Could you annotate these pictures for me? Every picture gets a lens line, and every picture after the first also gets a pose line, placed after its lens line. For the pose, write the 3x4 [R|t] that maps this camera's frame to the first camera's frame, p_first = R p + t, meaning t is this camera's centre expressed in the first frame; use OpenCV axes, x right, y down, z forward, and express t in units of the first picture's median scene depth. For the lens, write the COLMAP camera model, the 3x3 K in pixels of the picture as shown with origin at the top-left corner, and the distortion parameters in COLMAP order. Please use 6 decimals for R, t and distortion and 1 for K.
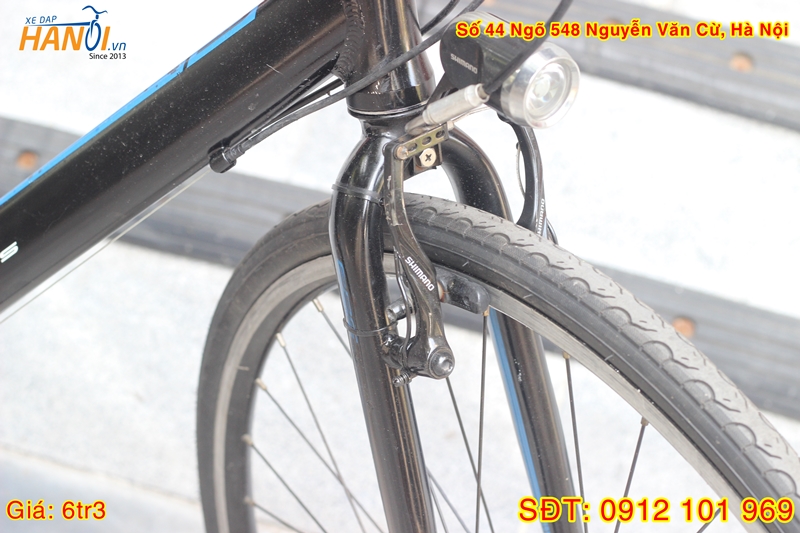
lens RADIAL K [[1873.5, 0, 405.6], [0, 1873.5, 269.7], [0, 0, 1]] dist [-0.080589, 0.000000]
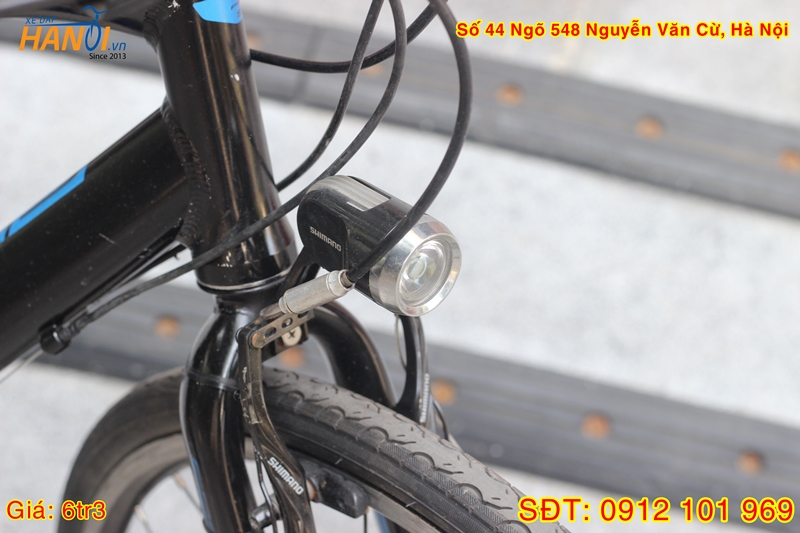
lens RADIAL K [[1873.5, 0, 391.9], [0, 1873.5, 261.4], [0, 0, 1]] dist [-0.080589, 0.000000]
pose [[0.998652, -0.036145, 0.037258, 0.027635], [0.036068, 0.999346, 0.002726, -0.095997], [-0.037332, -0.001379, 0.999302, 0.140546]]
